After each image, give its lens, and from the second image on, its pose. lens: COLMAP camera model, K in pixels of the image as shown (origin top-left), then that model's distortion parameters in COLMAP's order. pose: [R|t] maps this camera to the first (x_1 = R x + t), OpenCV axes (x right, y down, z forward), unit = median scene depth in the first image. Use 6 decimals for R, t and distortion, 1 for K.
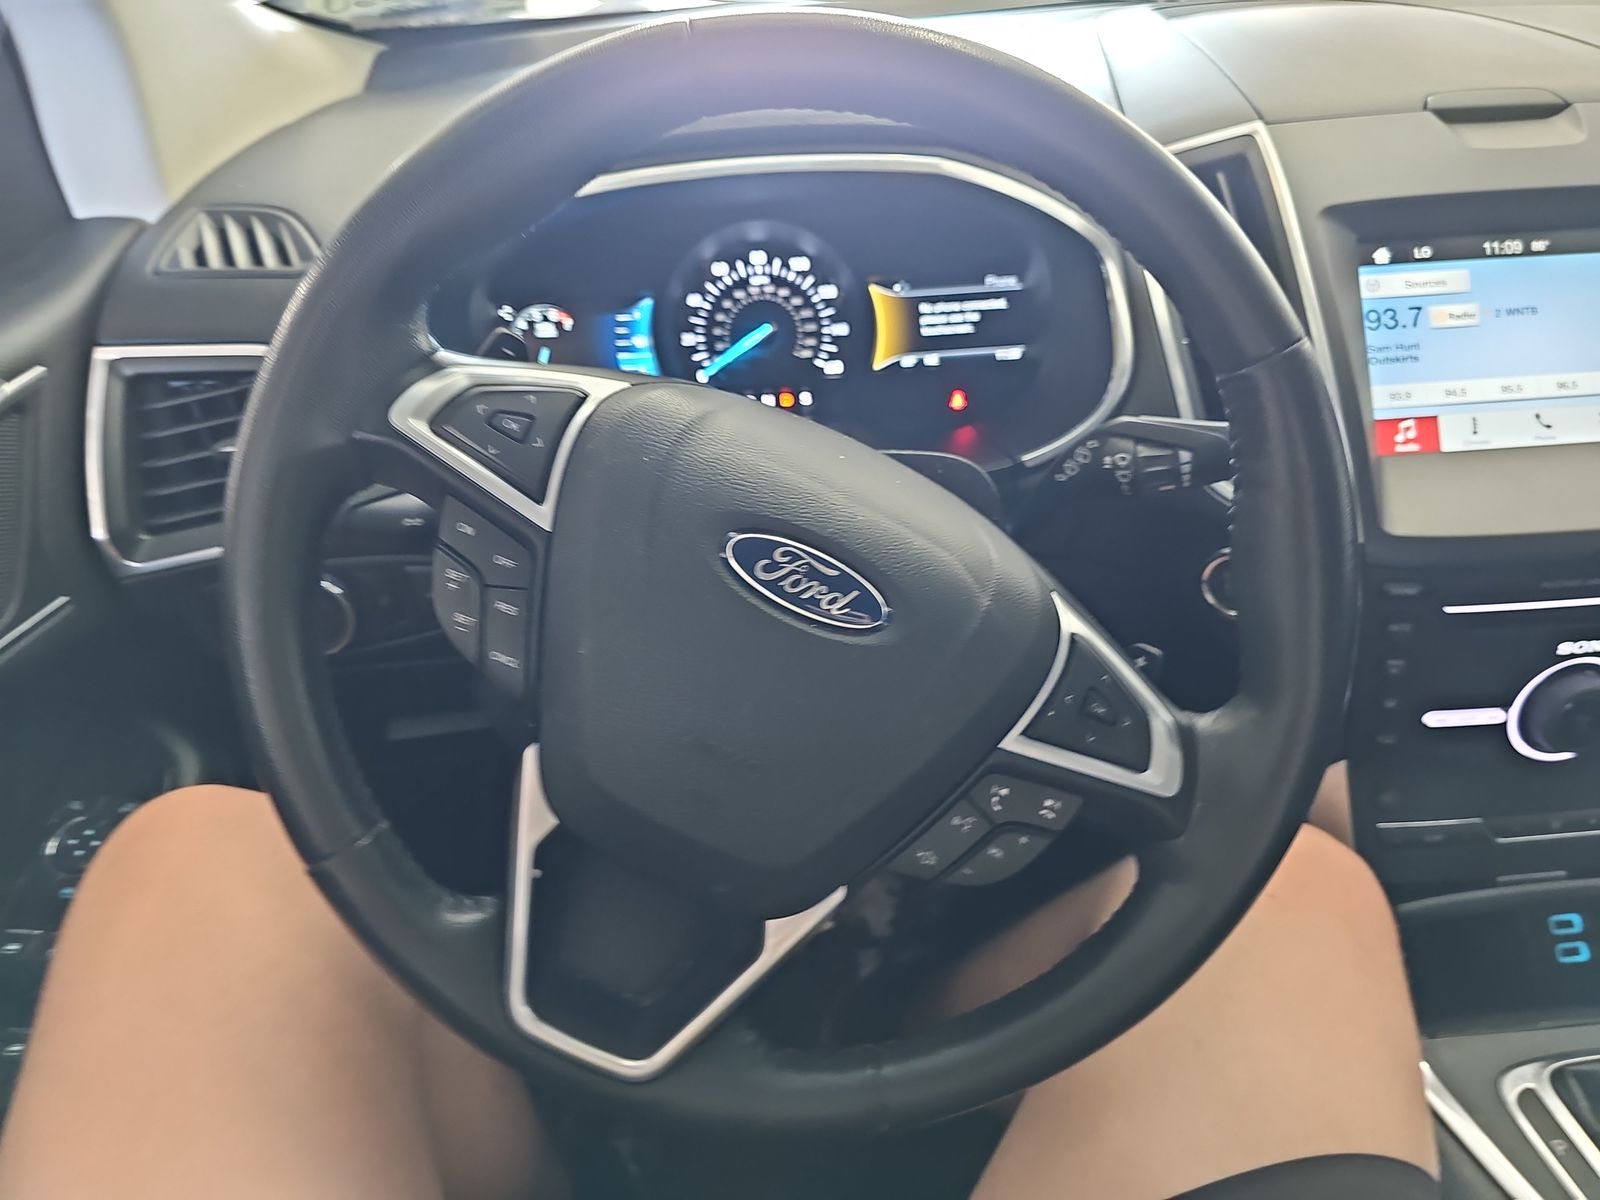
lens RADIAL K [[1060.0, 0, 825.7], [0, 1060.0, 571.9], [0, 0, 1]] dist [0.008199, -0.024573]
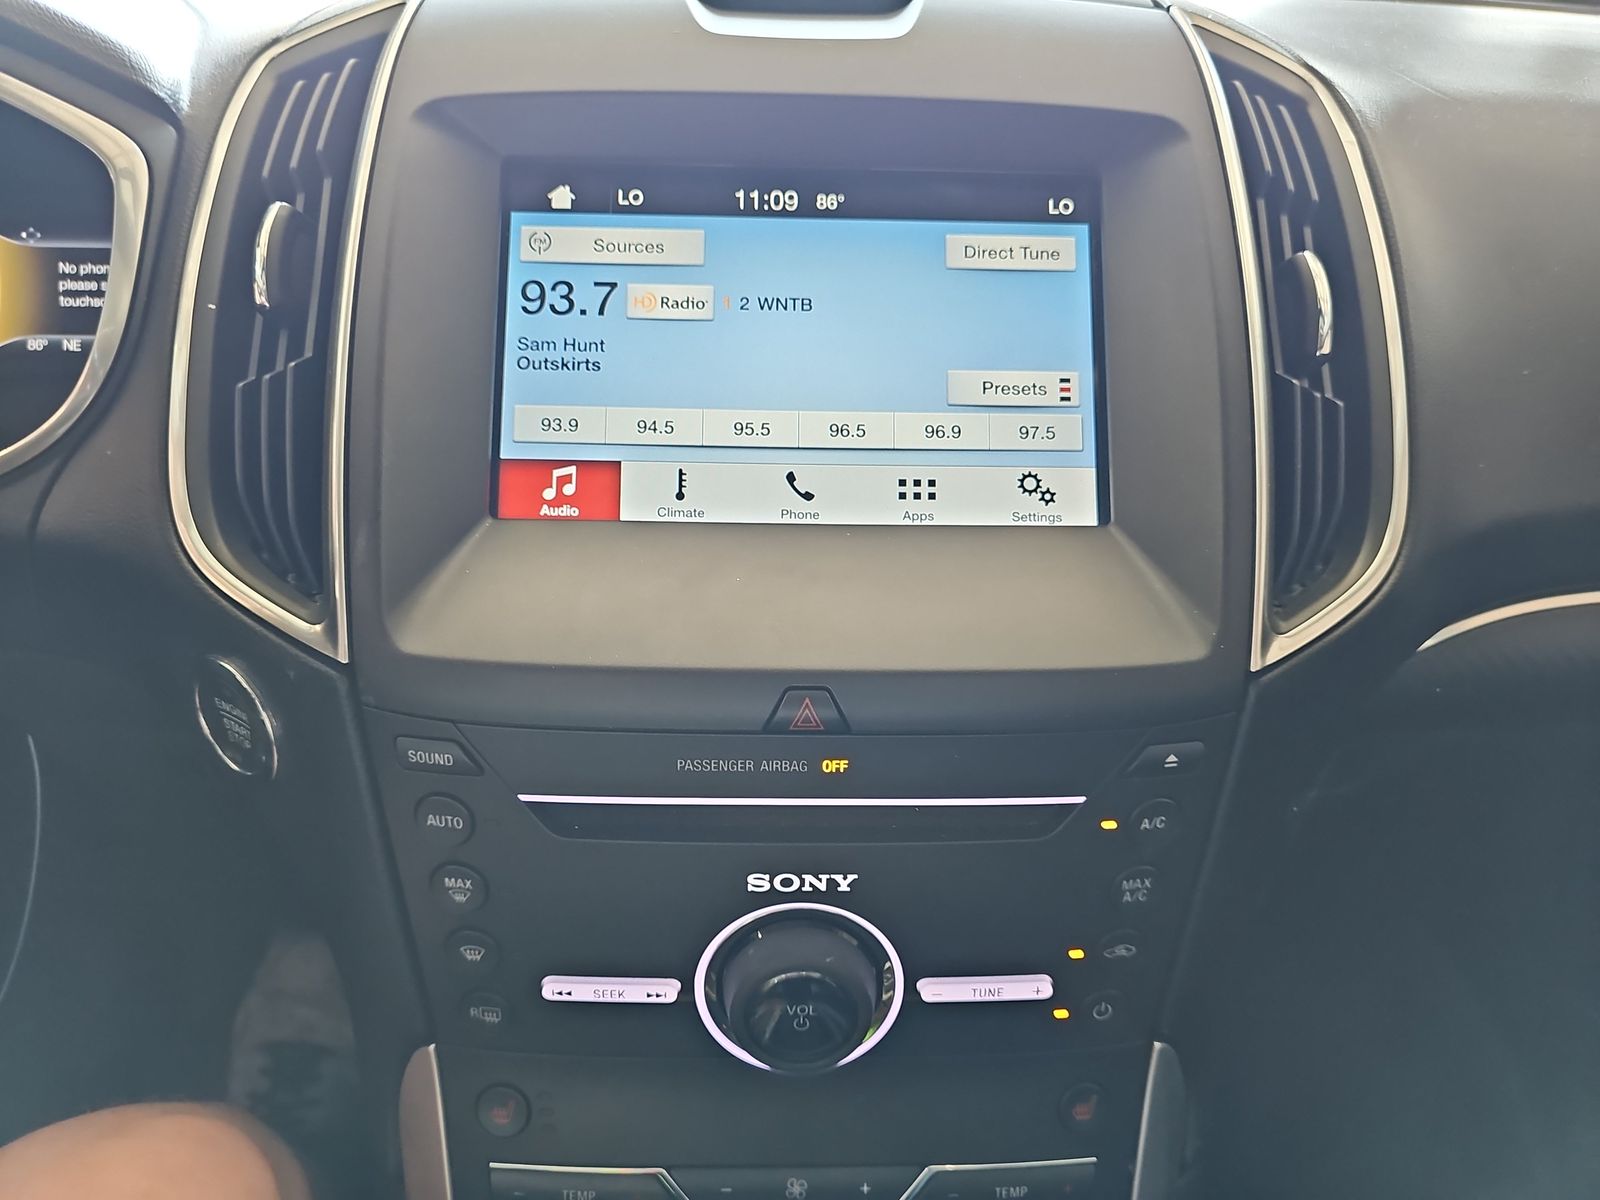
lens RADIAL K [[1060.0, 0, 802.5], [0, 1060.0, 592.5], [0, 0, 1]] dist [0.008199, -0.024573]
pose [[0.996541, 0.083094, 0.000973, 0.576090], [-0.082761, 0.993464, -0.078613, -0.031038], [-0.007499, 0.078261, 0.996905, 0.347884]]
